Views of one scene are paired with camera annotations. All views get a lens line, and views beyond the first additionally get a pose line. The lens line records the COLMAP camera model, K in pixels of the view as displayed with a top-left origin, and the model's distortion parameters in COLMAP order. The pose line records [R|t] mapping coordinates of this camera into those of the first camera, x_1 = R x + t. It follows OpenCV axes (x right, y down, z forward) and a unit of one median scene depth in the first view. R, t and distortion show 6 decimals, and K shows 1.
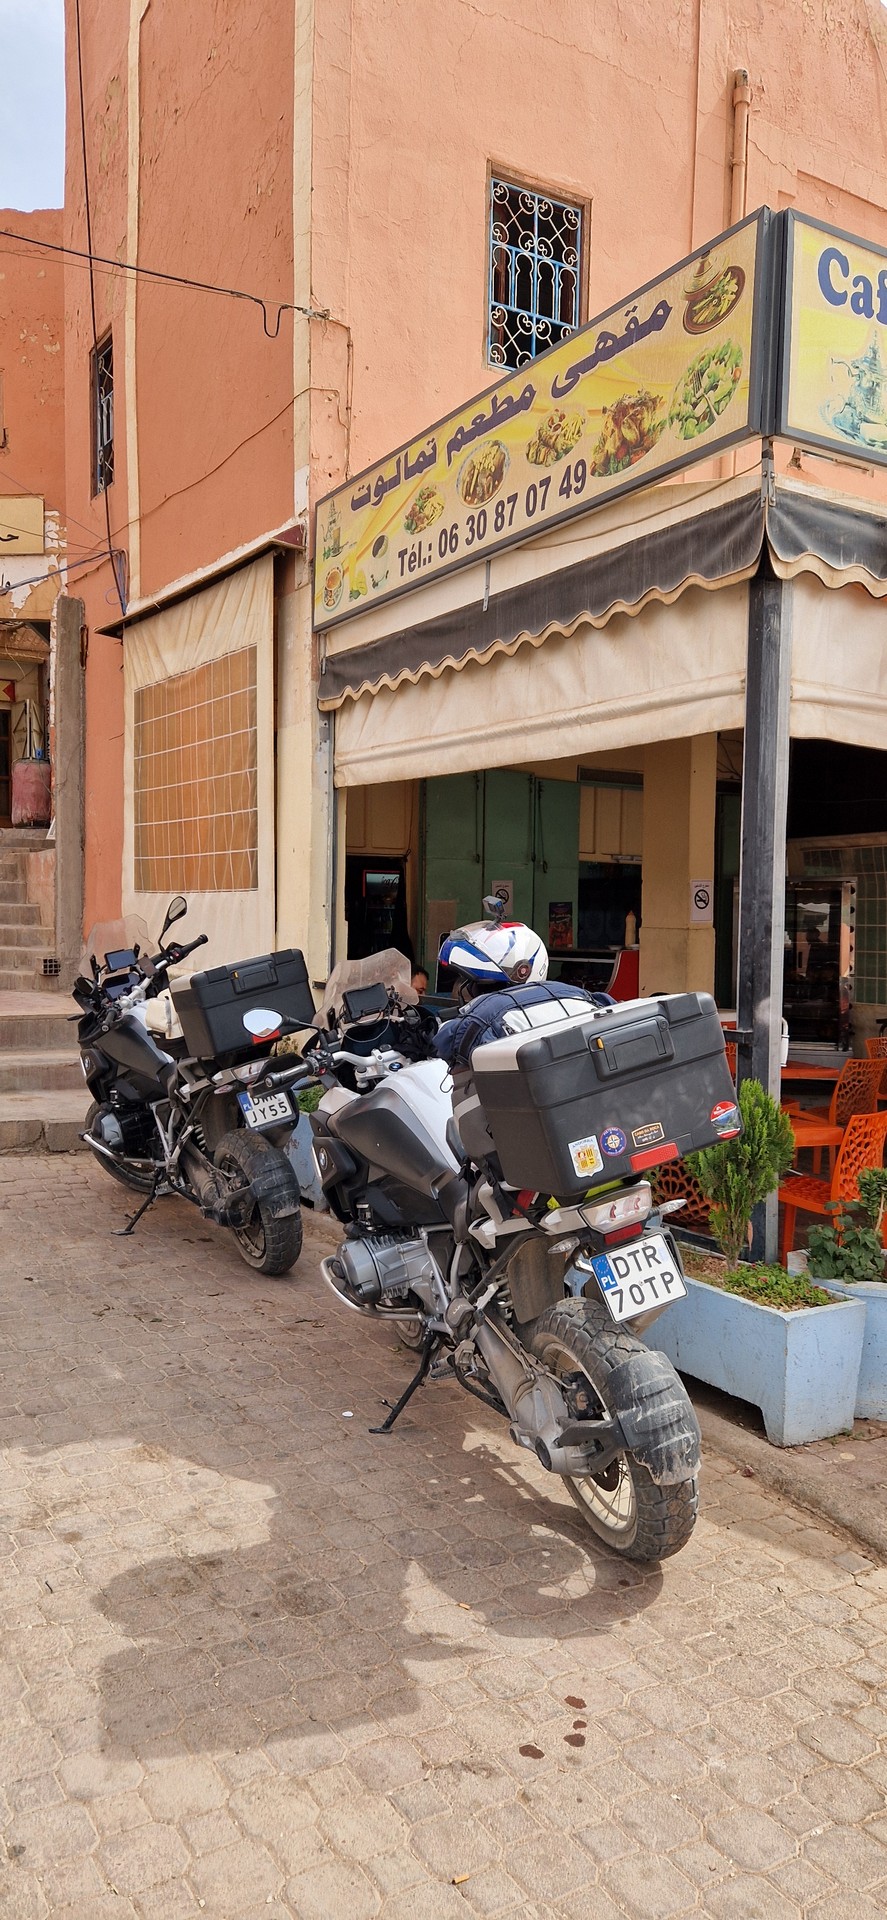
lens RADIAL K [[1286.6, 0, 453.0], [0, 1286.6, 976.1], [0, 0, 1]] dist [0.052802, -0.046418]
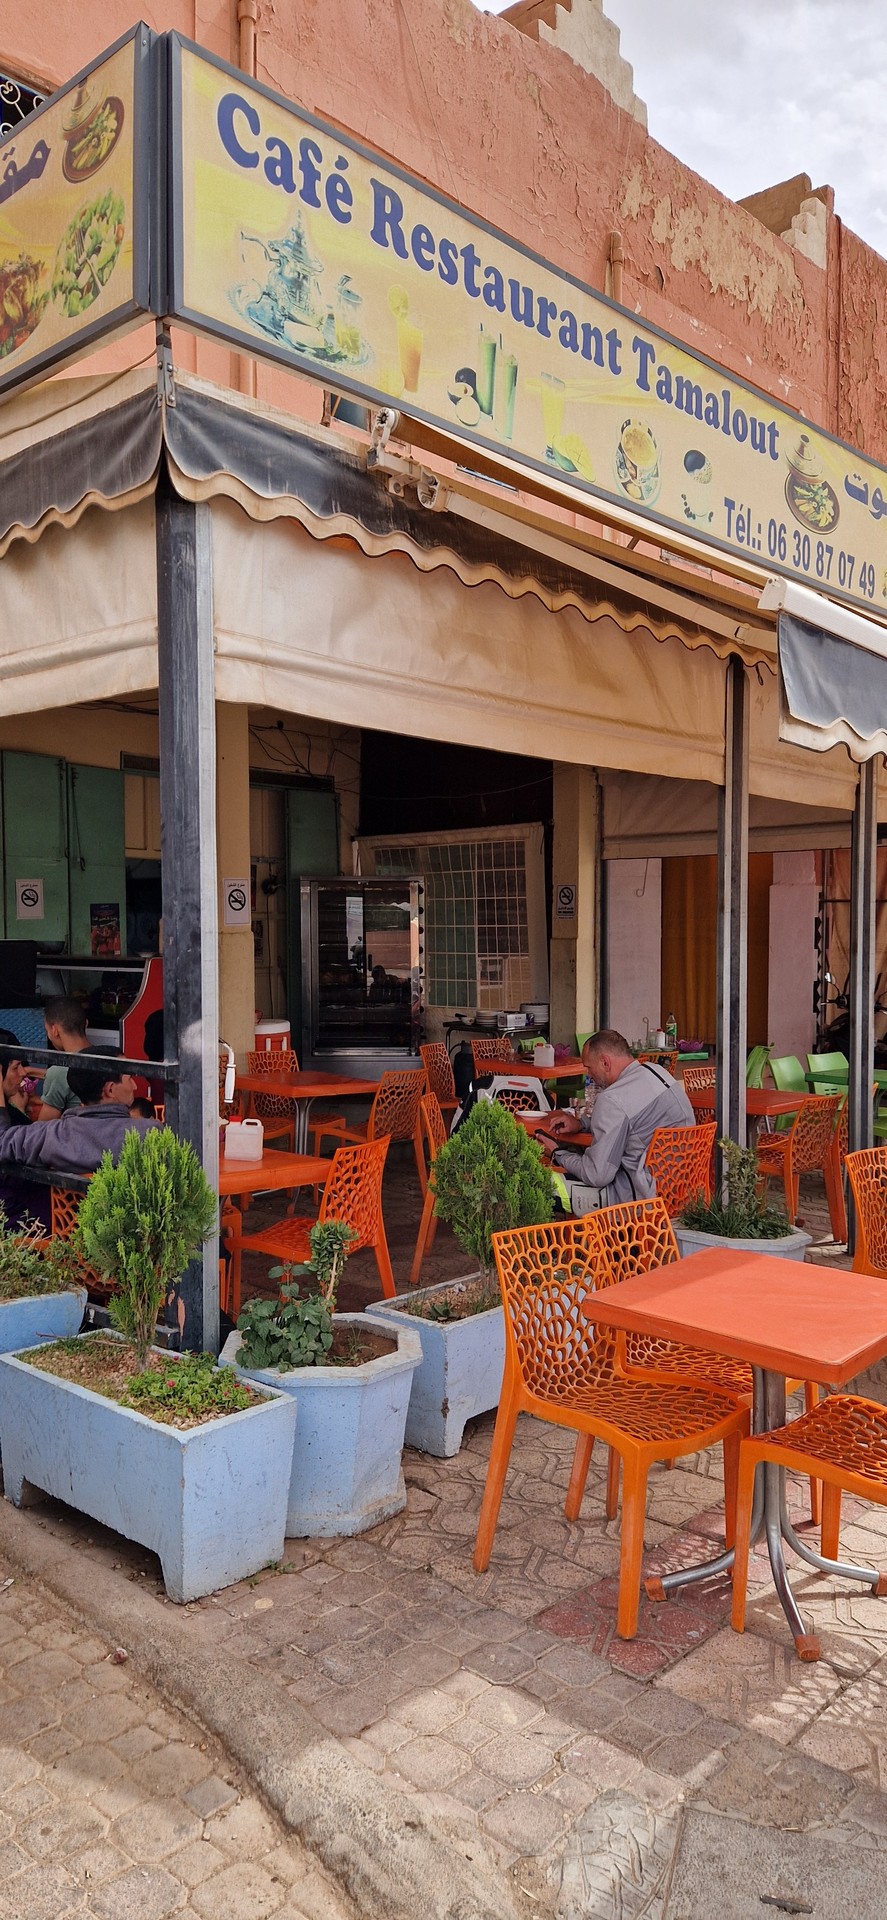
lens RADIAL K [[1286.6, 0, 452.2], [0, 1286.6, 973.9], [0, 0, 1]] dist [0.052802, -0.046418]
pose [[0.961128, -0.021238, 0.275286, 0.178527], [0.021830, 0.999761, 0.000915, -0.010169], [-0.275240, 0.005130, 0.961362, 0.180315]]
